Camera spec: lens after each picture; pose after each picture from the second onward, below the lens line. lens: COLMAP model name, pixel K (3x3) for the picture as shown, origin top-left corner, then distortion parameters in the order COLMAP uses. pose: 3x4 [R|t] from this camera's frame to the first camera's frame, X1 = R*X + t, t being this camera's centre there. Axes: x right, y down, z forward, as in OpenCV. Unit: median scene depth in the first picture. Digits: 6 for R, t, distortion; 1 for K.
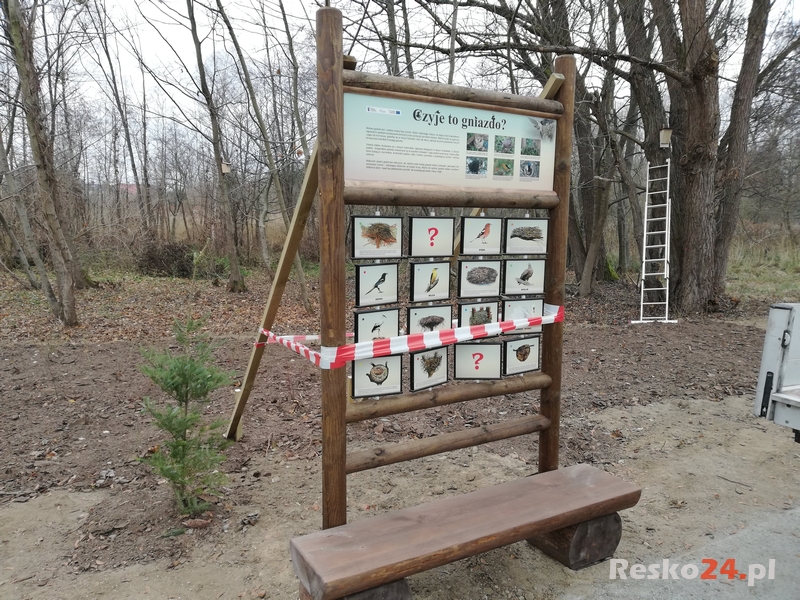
lens RADIAL K [[592.7, 0, 396.6], [0, 592.7, 304.2], [0, 0, 1]] dist [0.057753, -0.083118]
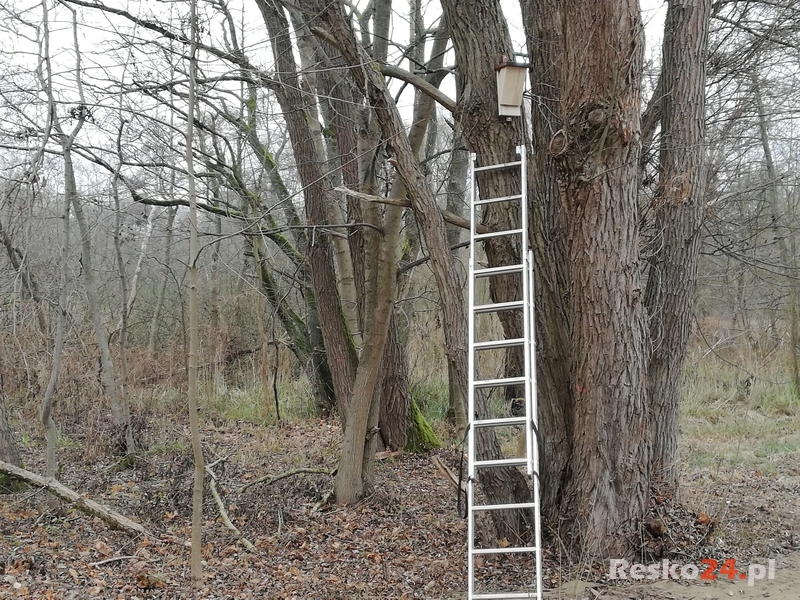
lens RADIAL K [[1177.9, 0, 400.0], [0, 1177.9, 300.0], [0, 0, 1]] dist [0.135966, -0.009154]
pose [[0.955591, 0.006797, 0.294616, 0.166174], [0.036842, 0.989135, -0.142315, -0.045846], [-0.292383, 0.146850, 0.944959, 0.340776]]
